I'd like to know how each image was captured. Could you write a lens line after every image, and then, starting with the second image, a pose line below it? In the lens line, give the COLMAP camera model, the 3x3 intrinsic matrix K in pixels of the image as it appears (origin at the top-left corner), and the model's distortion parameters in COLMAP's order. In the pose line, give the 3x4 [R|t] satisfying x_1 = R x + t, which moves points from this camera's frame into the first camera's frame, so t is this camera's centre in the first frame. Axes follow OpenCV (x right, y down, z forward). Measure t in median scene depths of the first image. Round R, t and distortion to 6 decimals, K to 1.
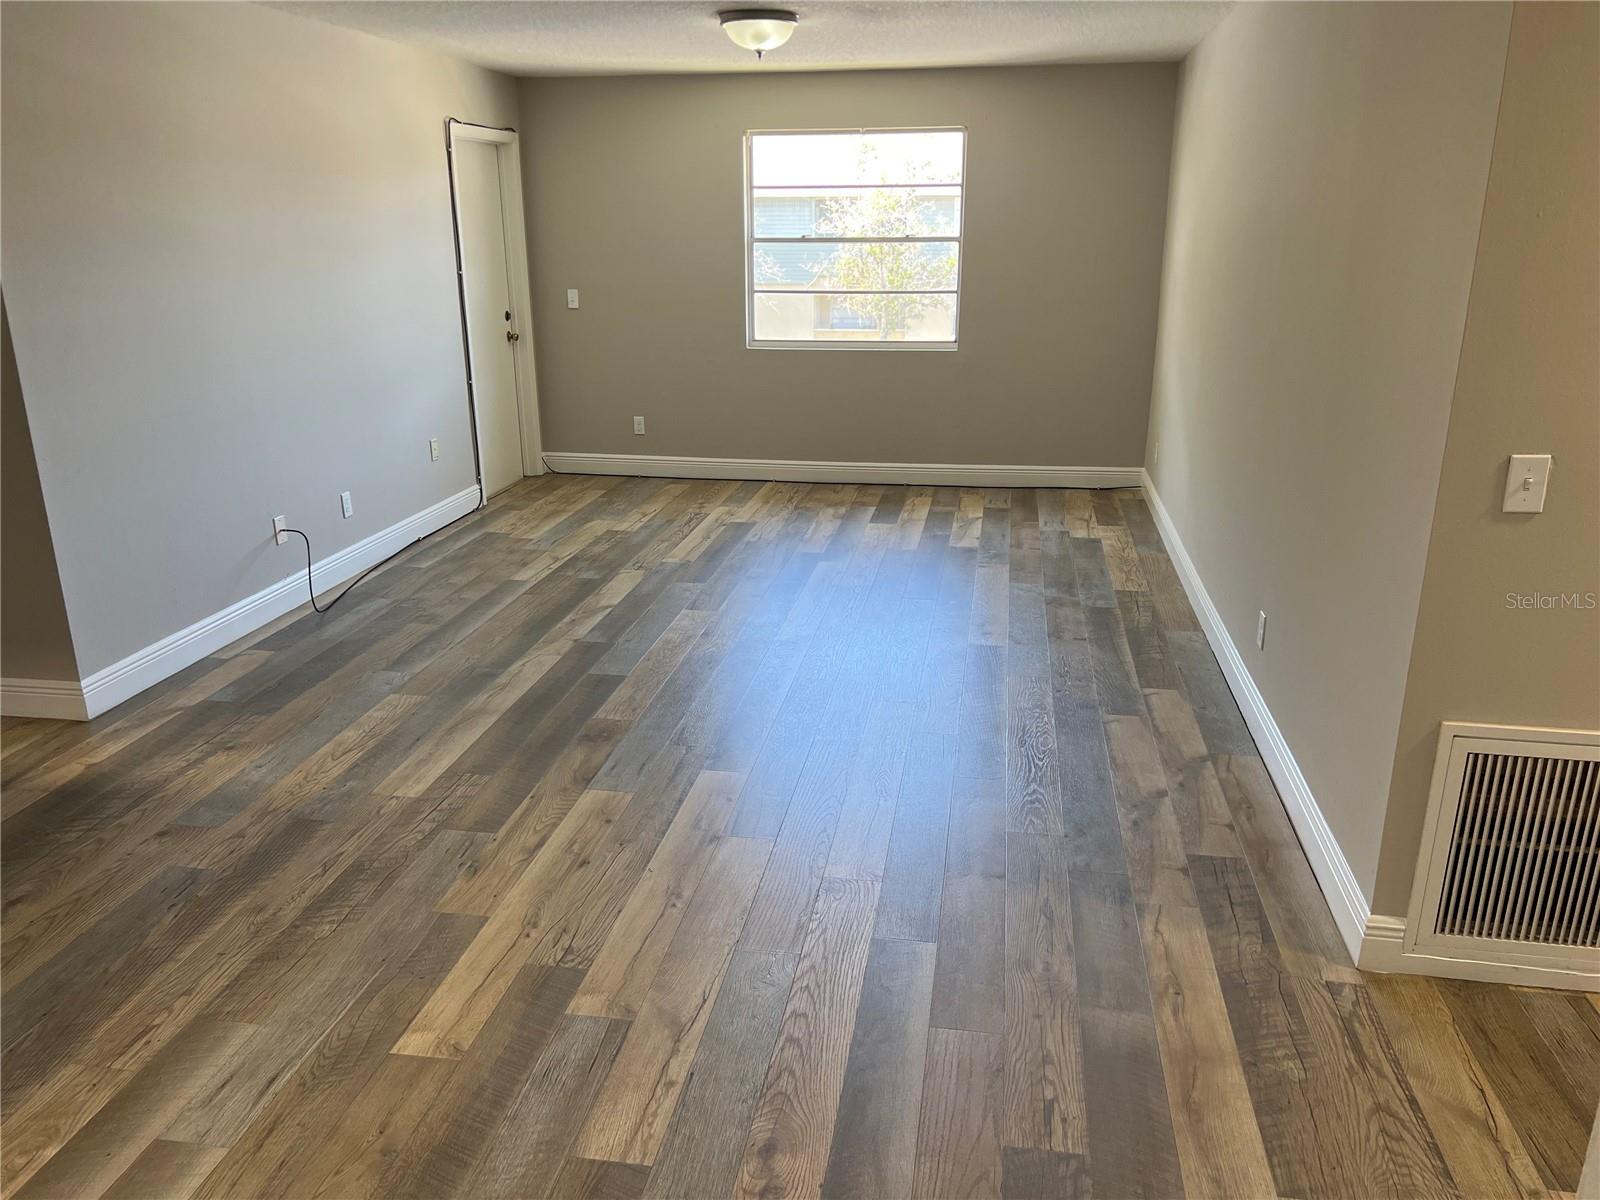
lens RADIAL K [[1211.7, 0, 799.2], [0, 1211.7, 594.3], [0, 0, 1]] dist [0.042195, -0.045708]
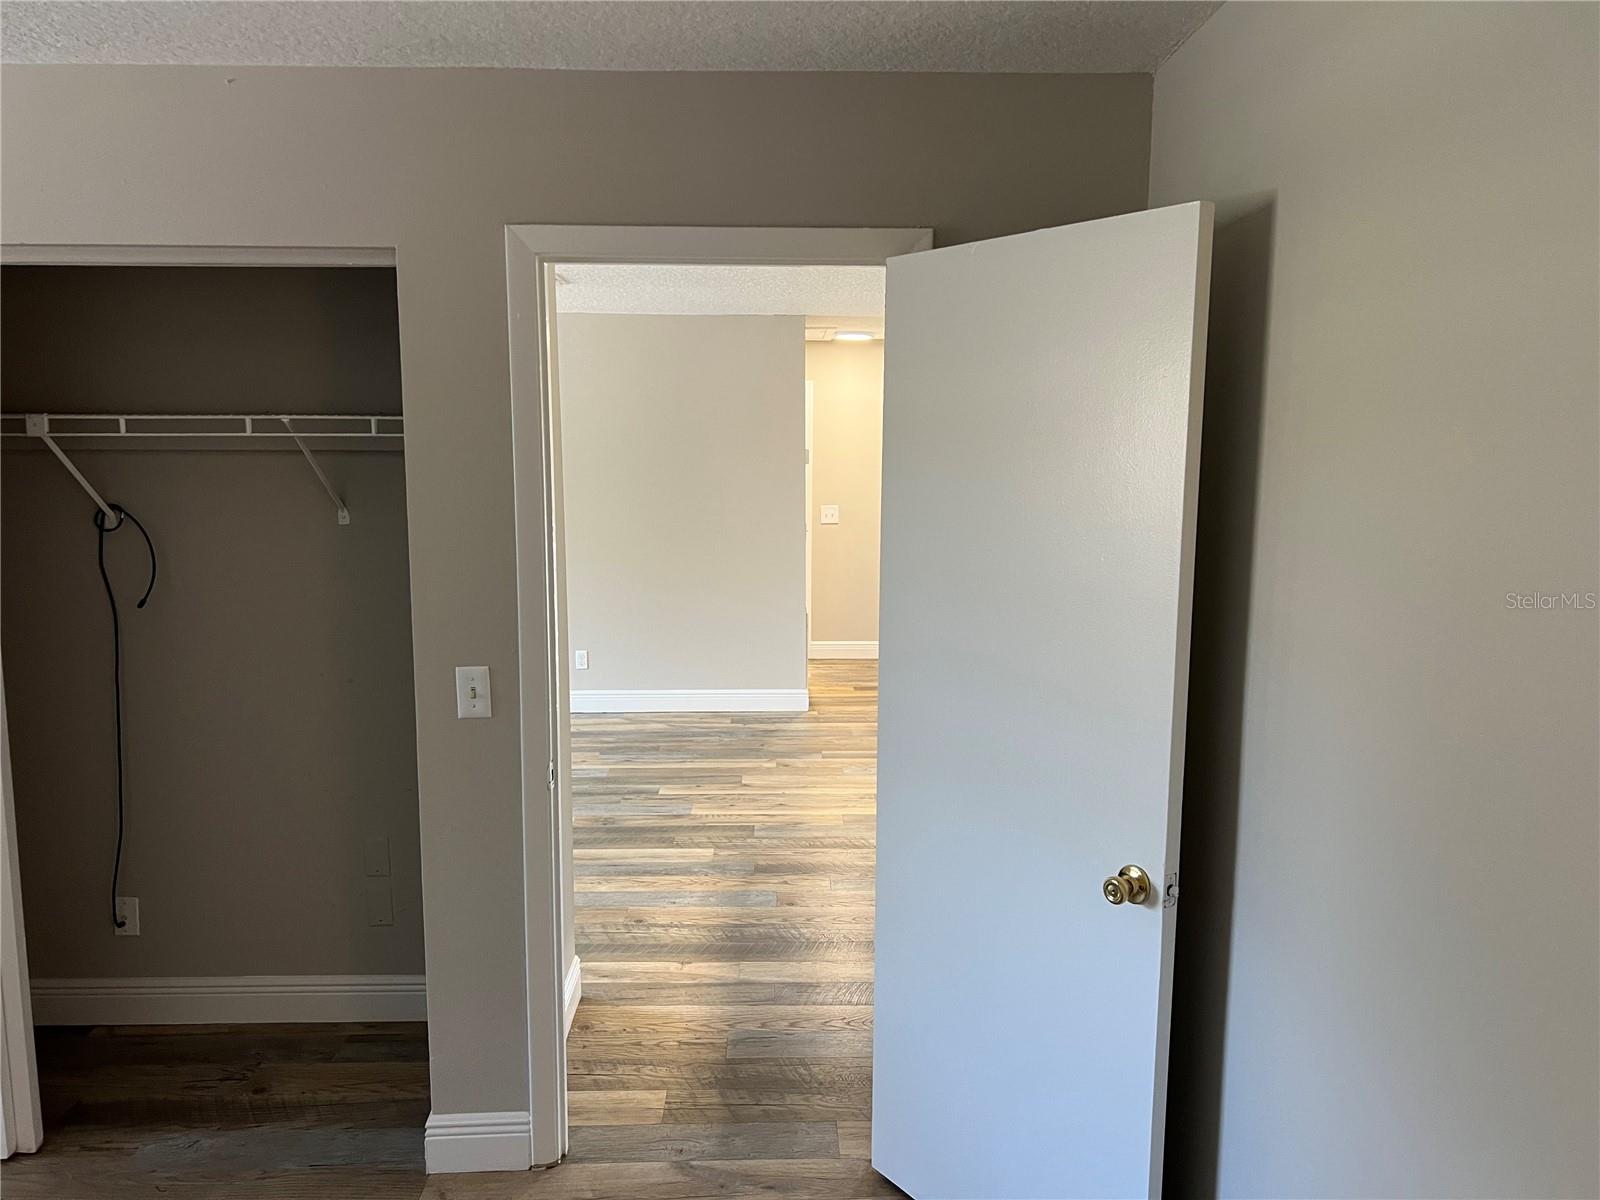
lens RADIAL K [[1196.3, 0, 805.8], [0, 1196.3, 629.0], [0, 0, 1]] dist [0.082496, -0.146144]
pose [[-0.197141, -0.147595, 0.969201, -1.524871], [0.291377, 0.935109, 0.201671, -0.296442], [-0.936074, 0.322160, -0.141343, 0.943966]]
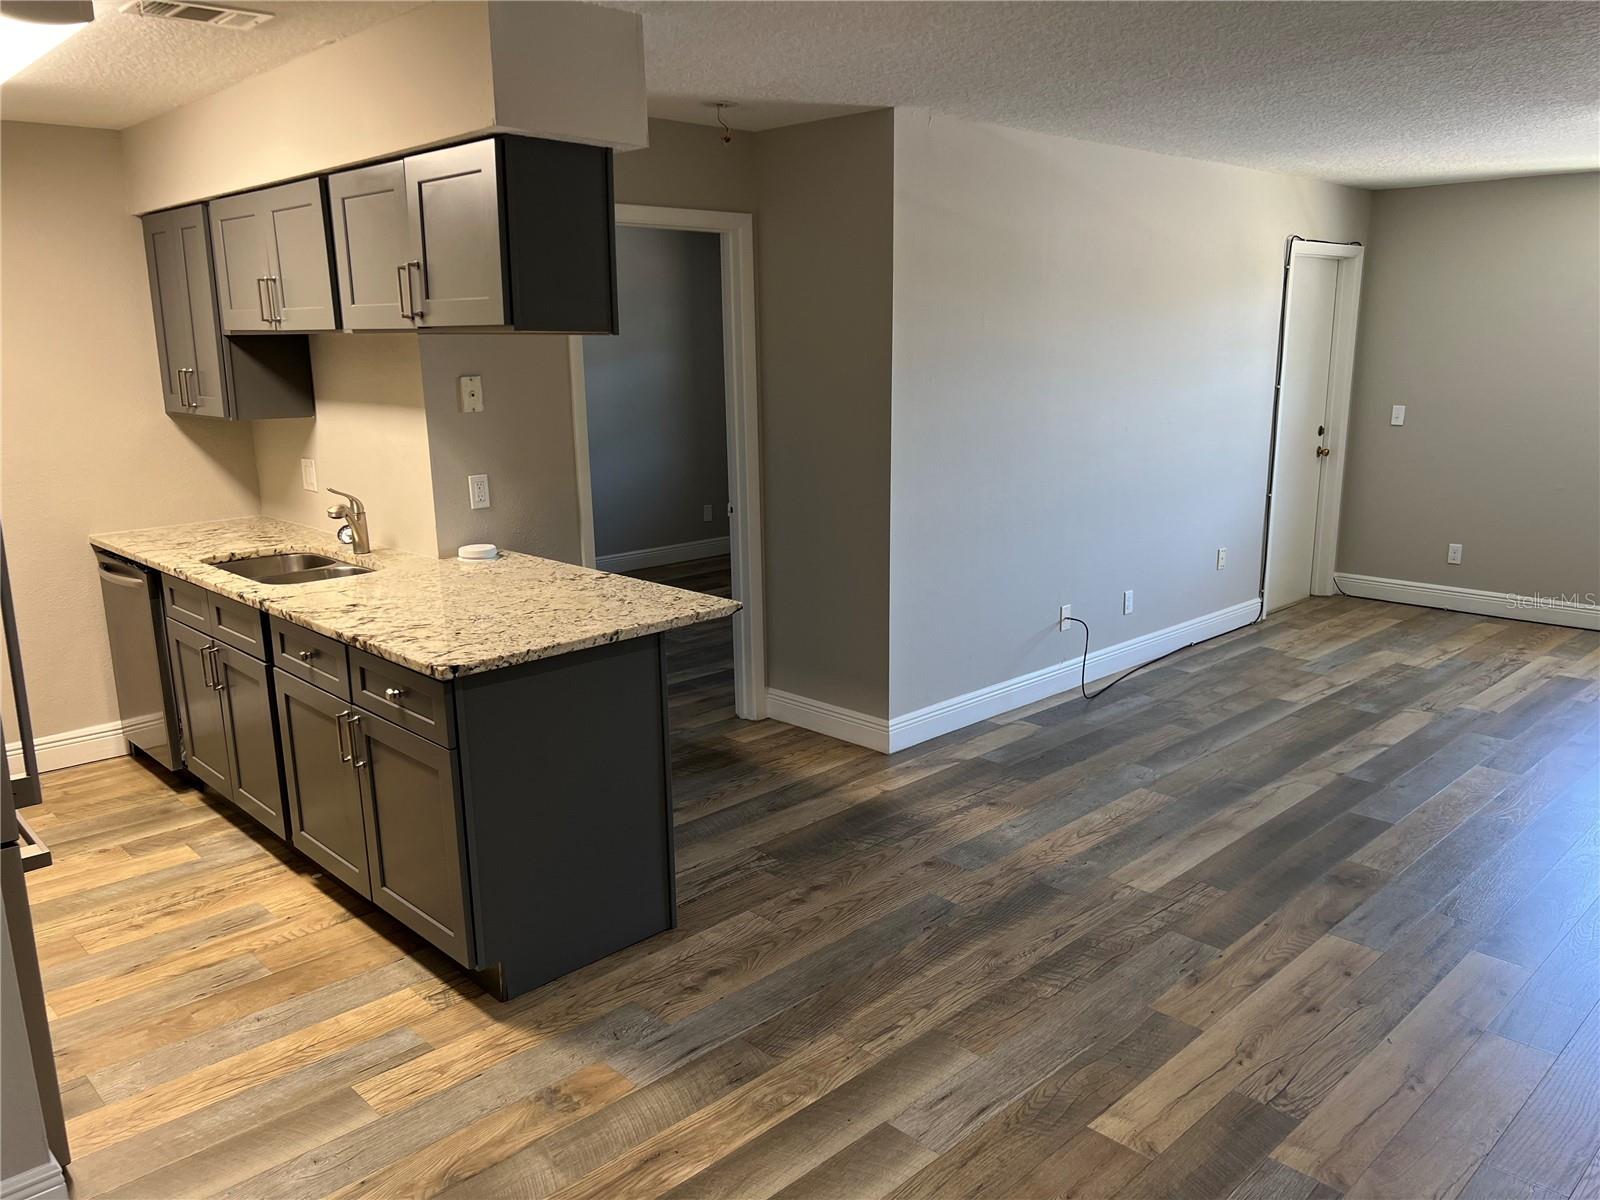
lens RADIAL K [[1205.8, 0, 796.8], [0, 1205.8, 612.6], [0, 0, 1]] dist [0.041123, -0.038984]
pose [[0.806156, 0.129375, -0.577387, 0.003117], [-0.170333, 0.985239, -0.017060, 0.003326], [0.566657, 0.112101, 0.816293, -0.020439]]
